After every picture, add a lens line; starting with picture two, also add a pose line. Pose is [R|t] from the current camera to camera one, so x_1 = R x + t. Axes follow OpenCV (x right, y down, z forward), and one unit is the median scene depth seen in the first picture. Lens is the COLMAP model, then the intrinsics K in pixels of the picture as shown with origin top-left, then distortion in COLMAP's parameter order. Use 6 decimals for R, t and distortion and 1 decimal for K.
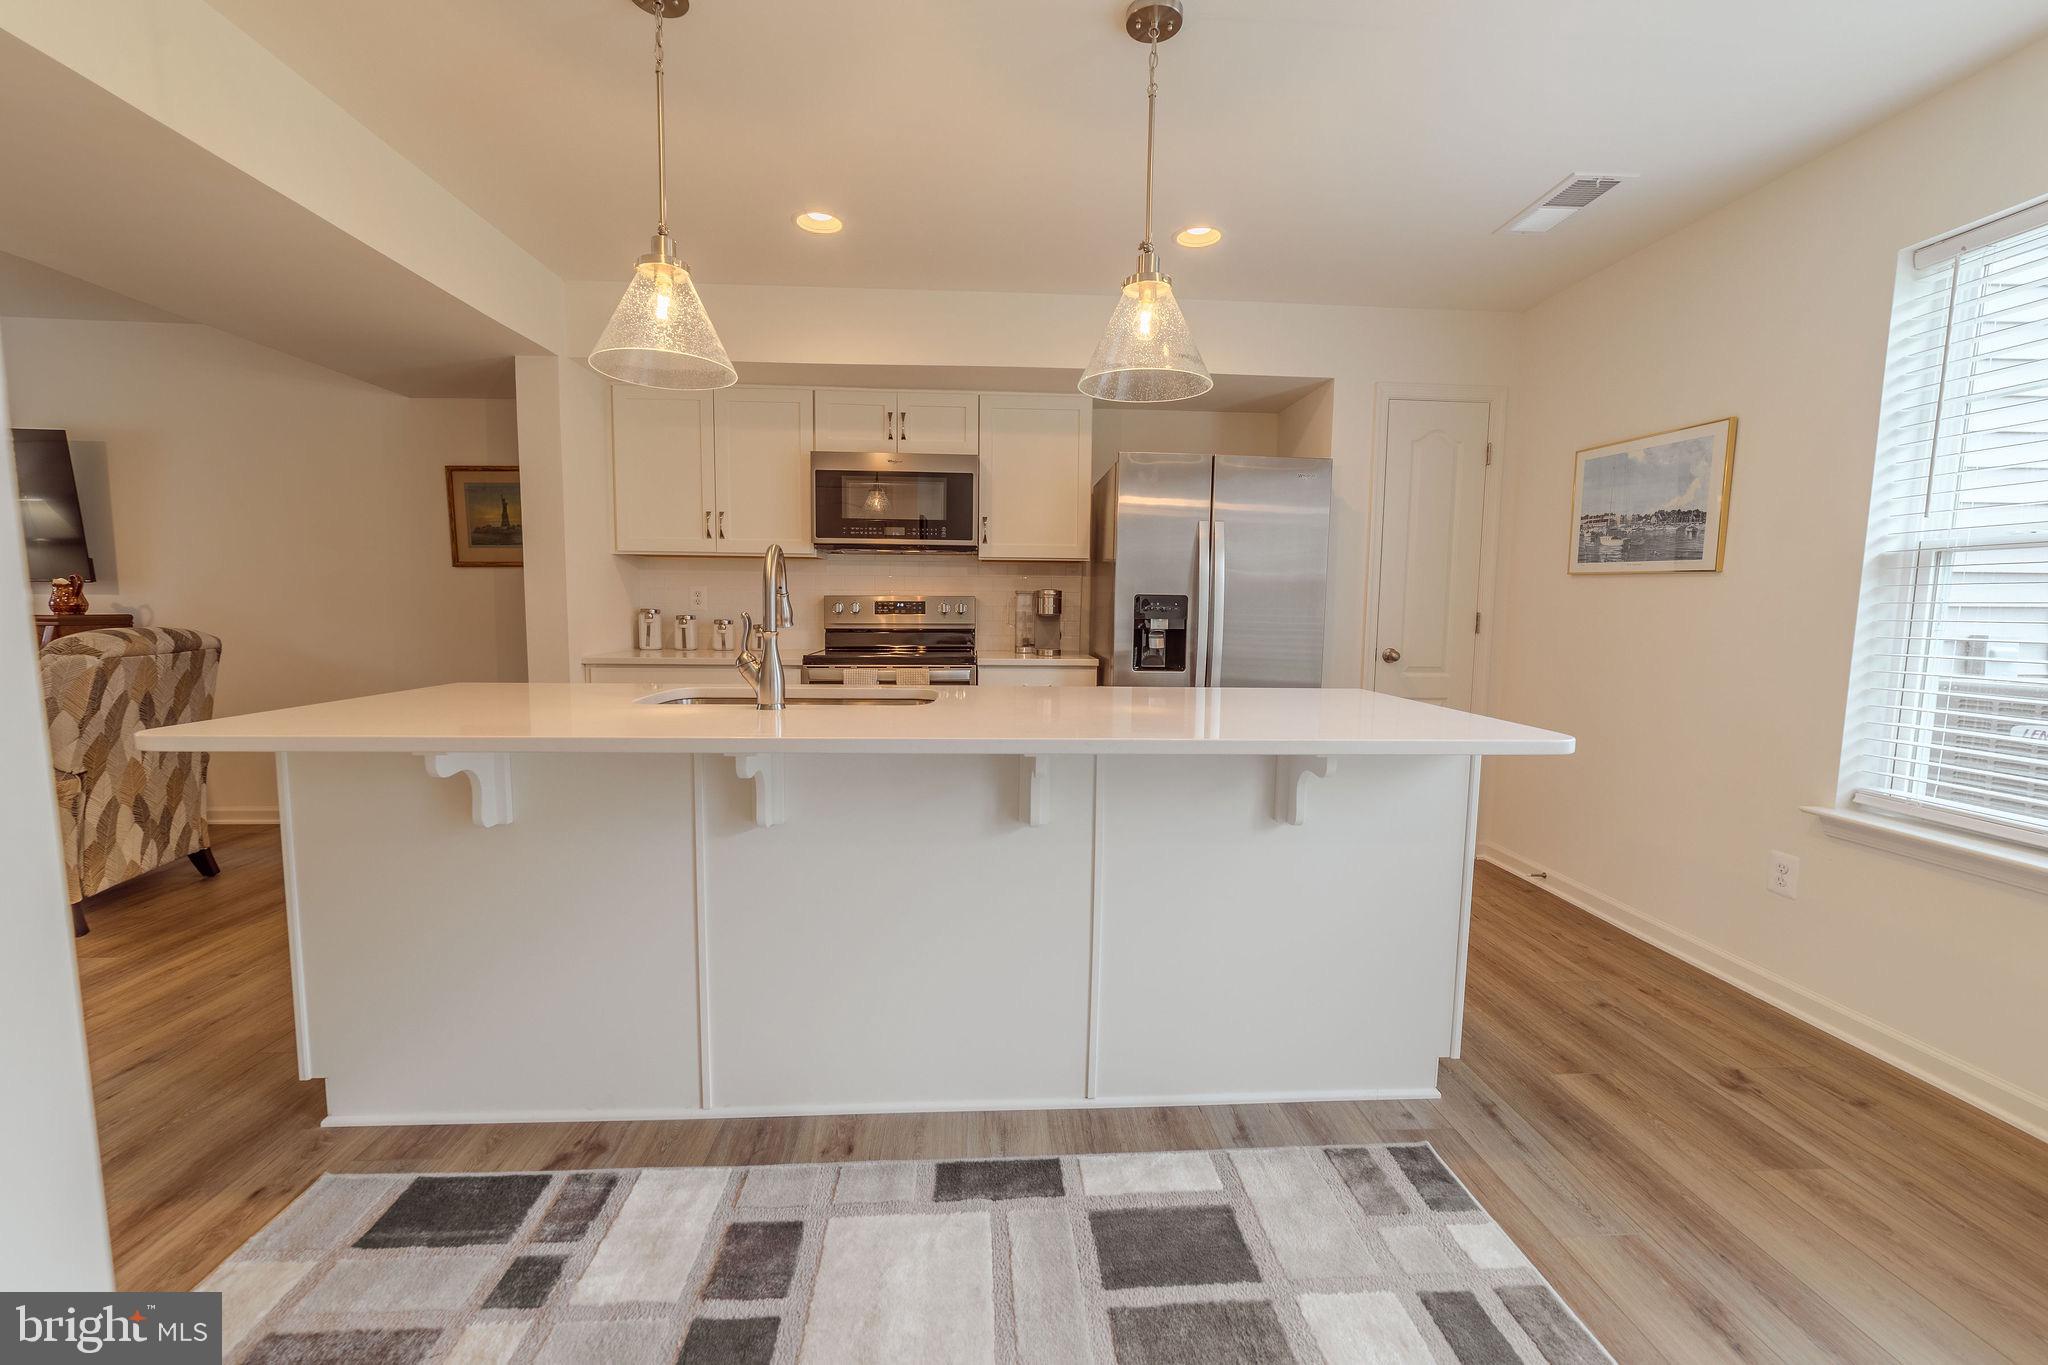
lens RADIAL K [[814.7, 0, 1027.4], [0, 814.7, 683.0], [0, 0, 1]] dist [-0.019336, 0.006367]
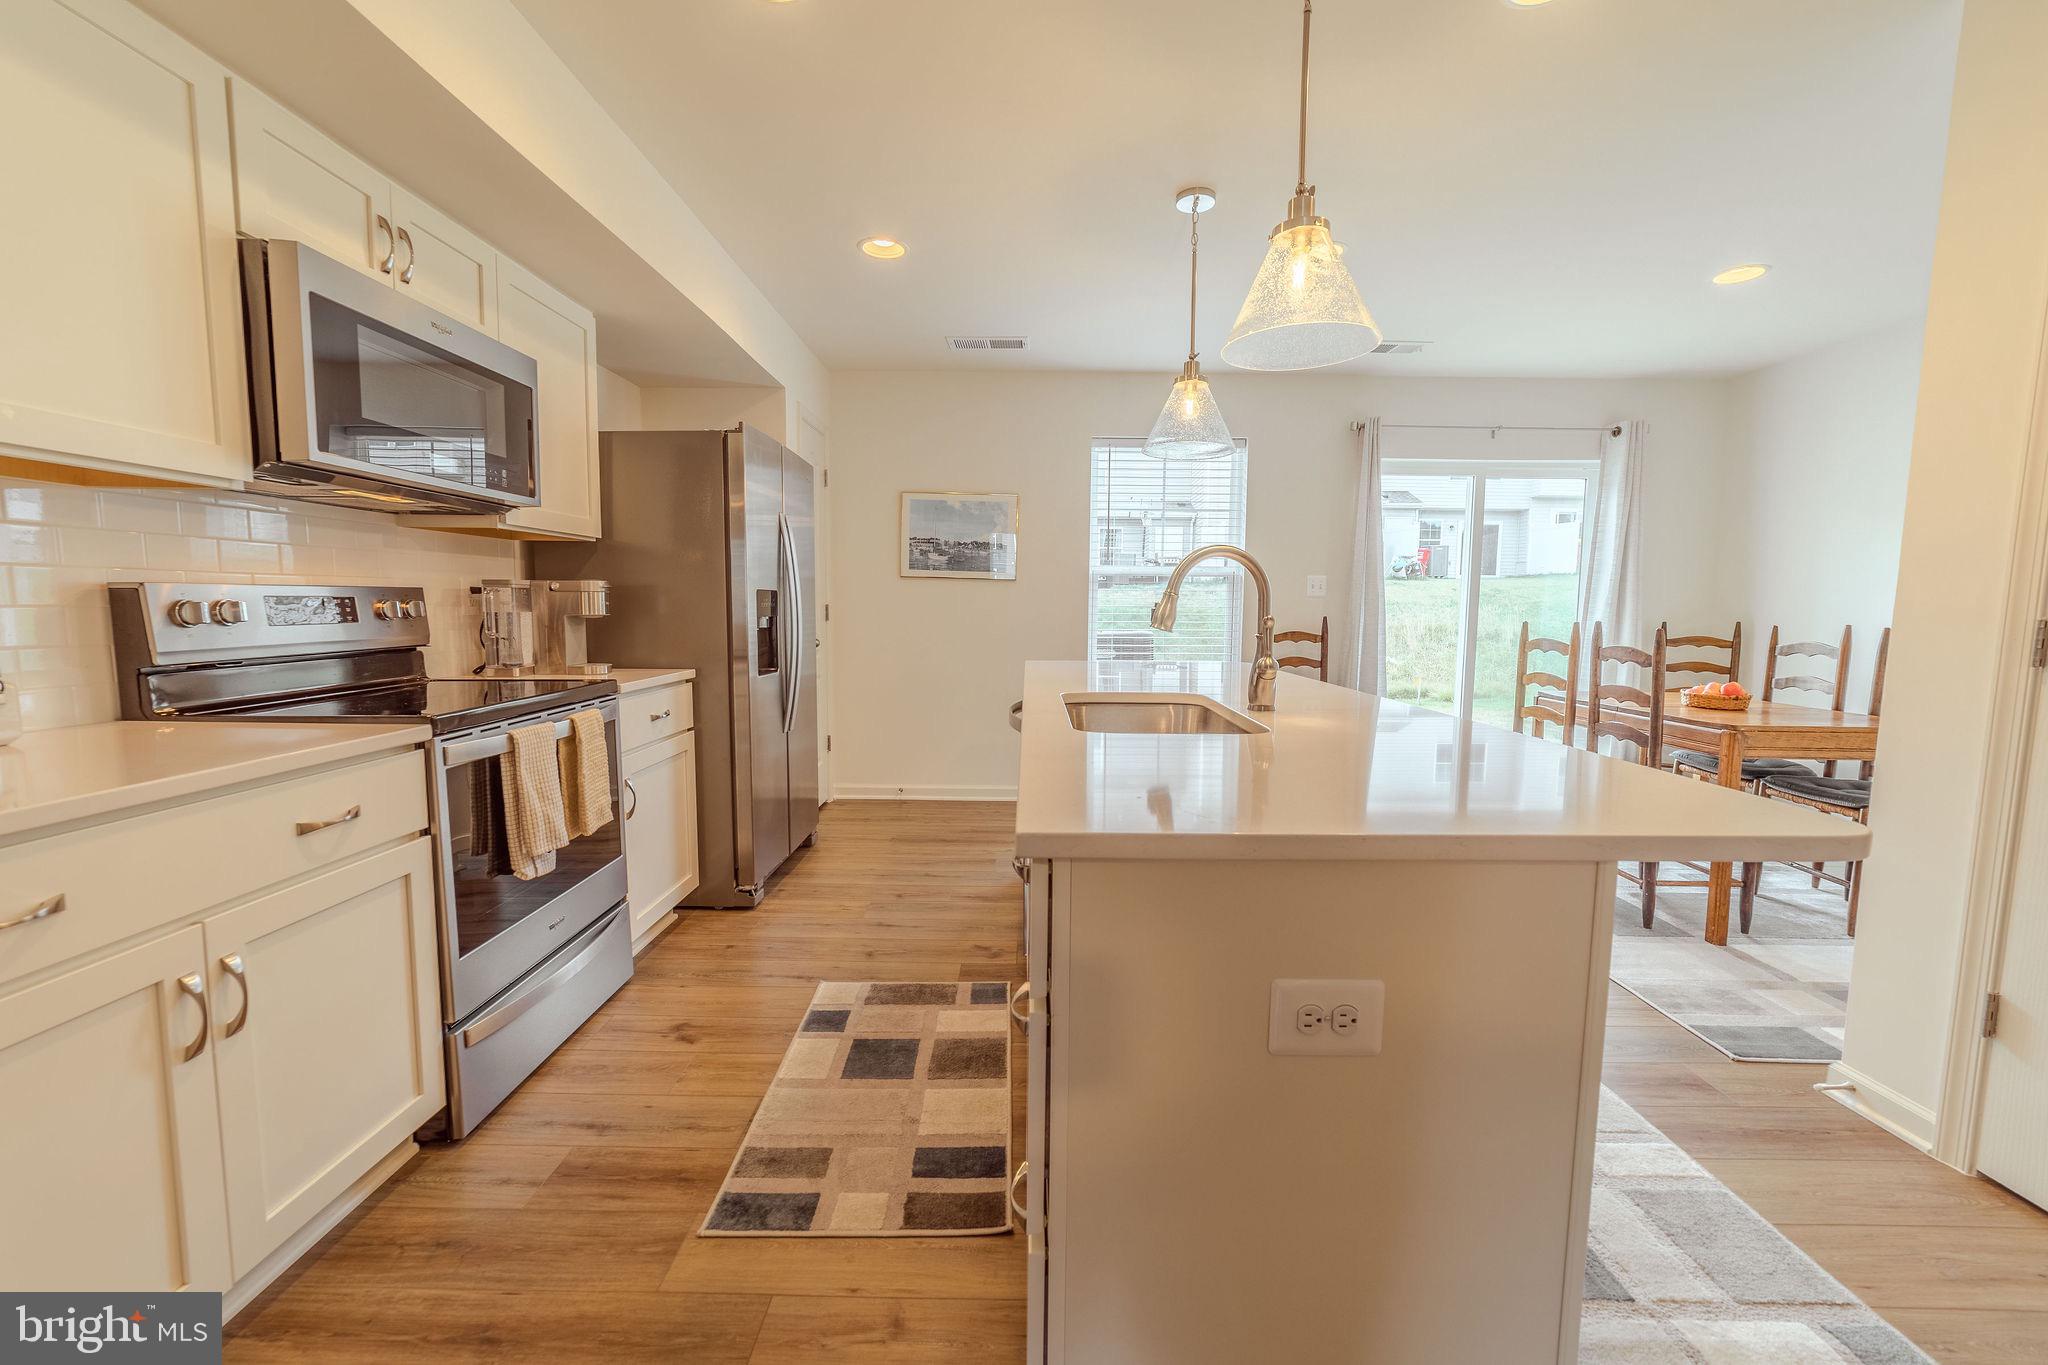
lens RADIAL K [[814.7, 0, 1023.4], [0, 814.7, 681.8], [0, 0, 1]] dist [-0.019336, 0.006367]
pose [[0.072857, -0.105832, 0.991711, -0.791161], [0.091096, 0.990904, 0.099054, -0.077219], [-0.993173, 0.083124, 0.081835, 0.714544]]
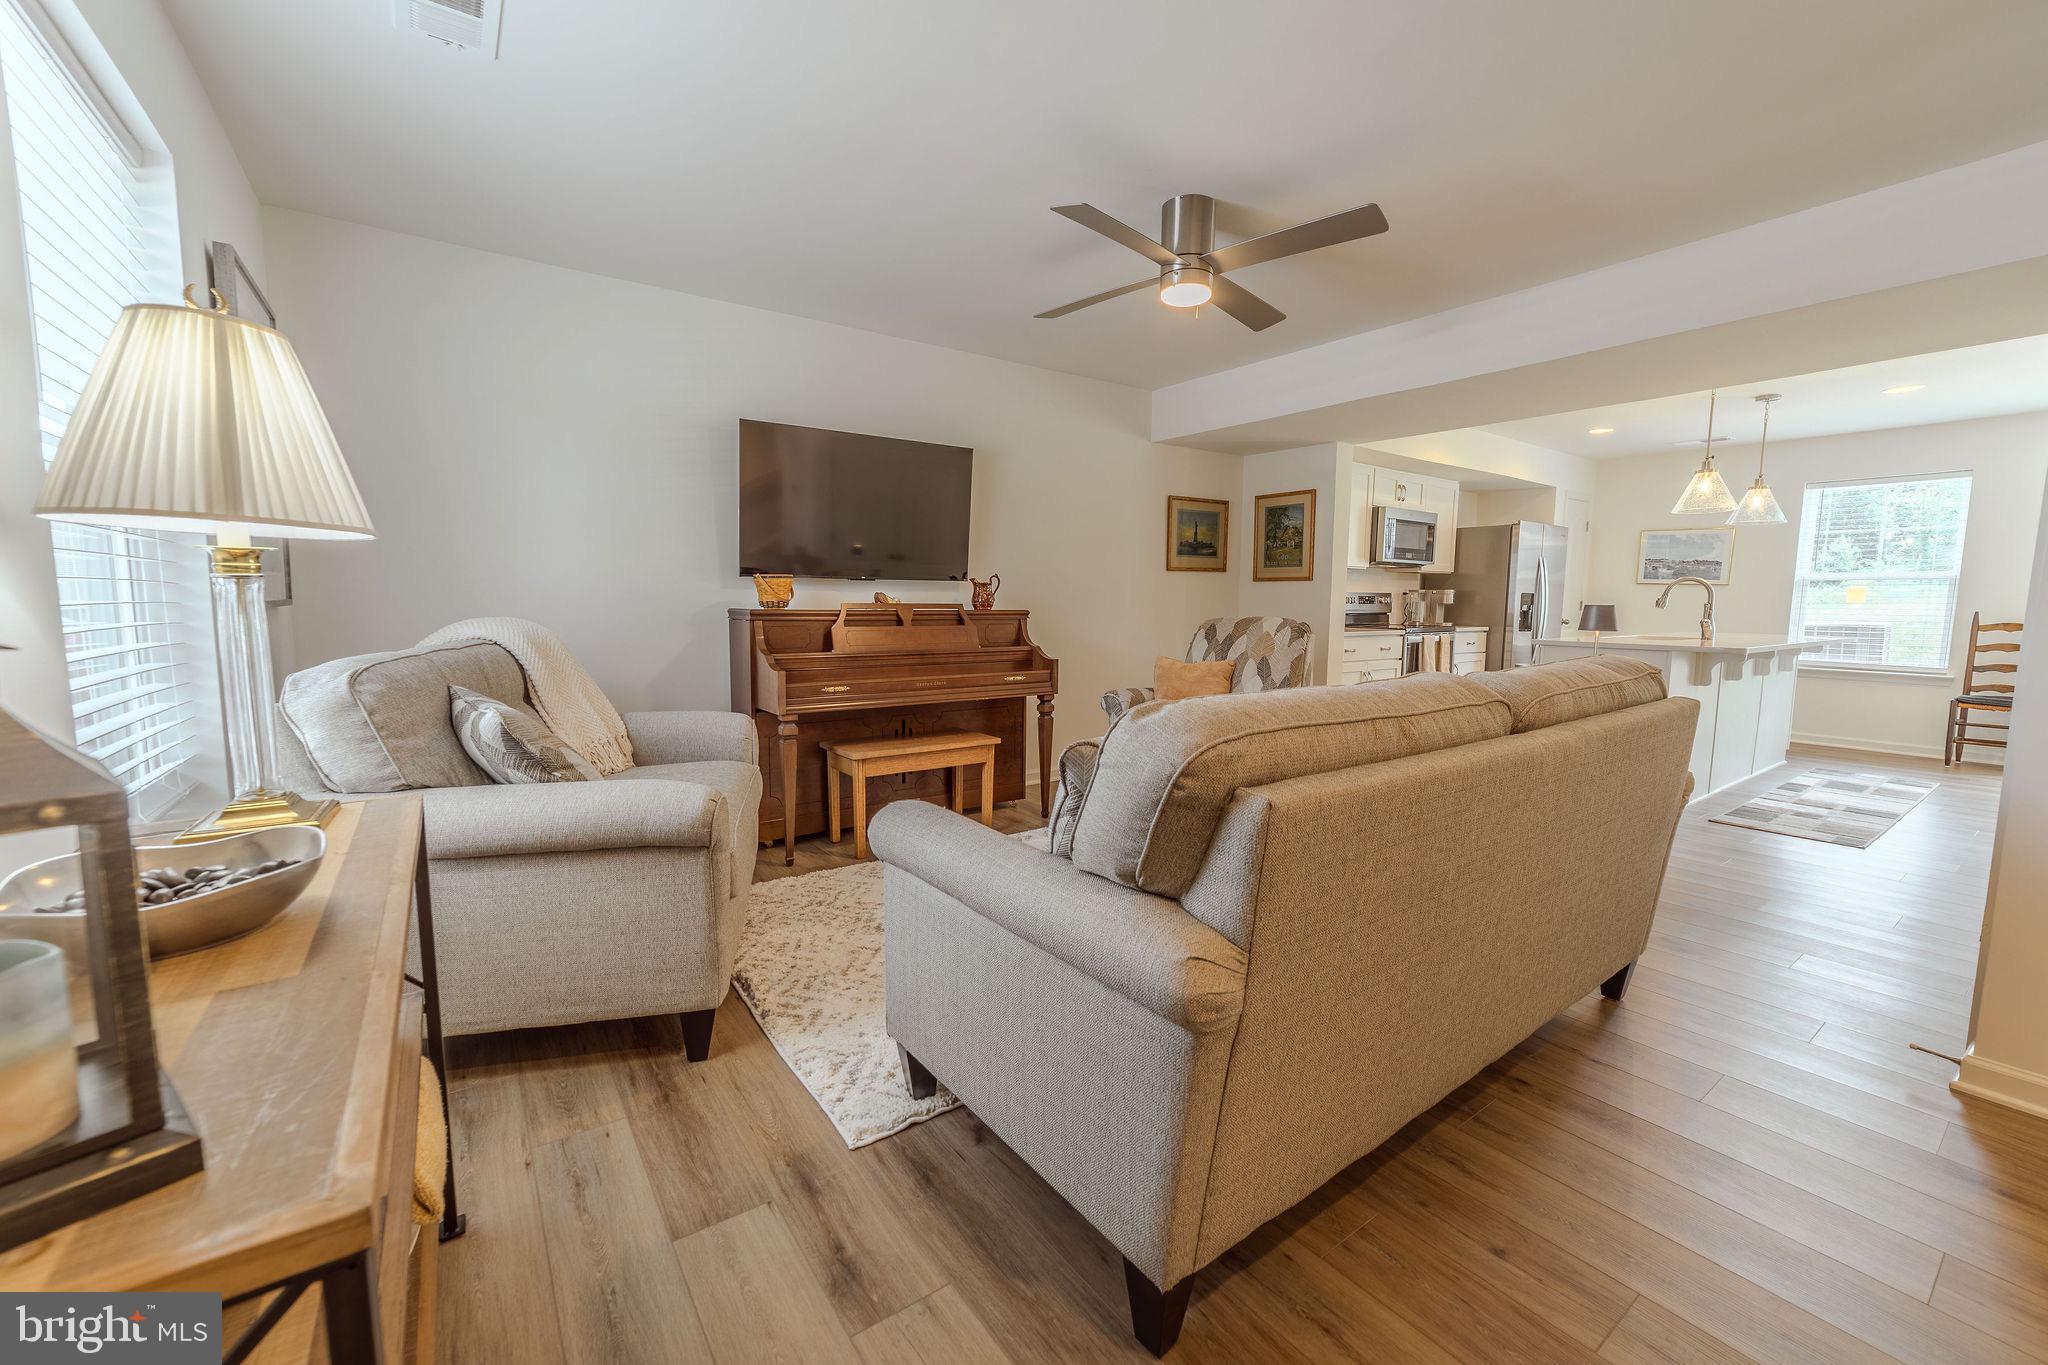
lens RADIAL K [[814.7, 0, 1023.7], [0, 814.7, 677.8], [0, 0, 1]] dist [-0.019336, 0.006367]
pose [[0.849801, -0.056167, 0.524103, -2.096735], [0.052699, 0.998378, 0.021546, -0.010269], [-0.524463, 0.009310, 0.851383, -0.029353]]
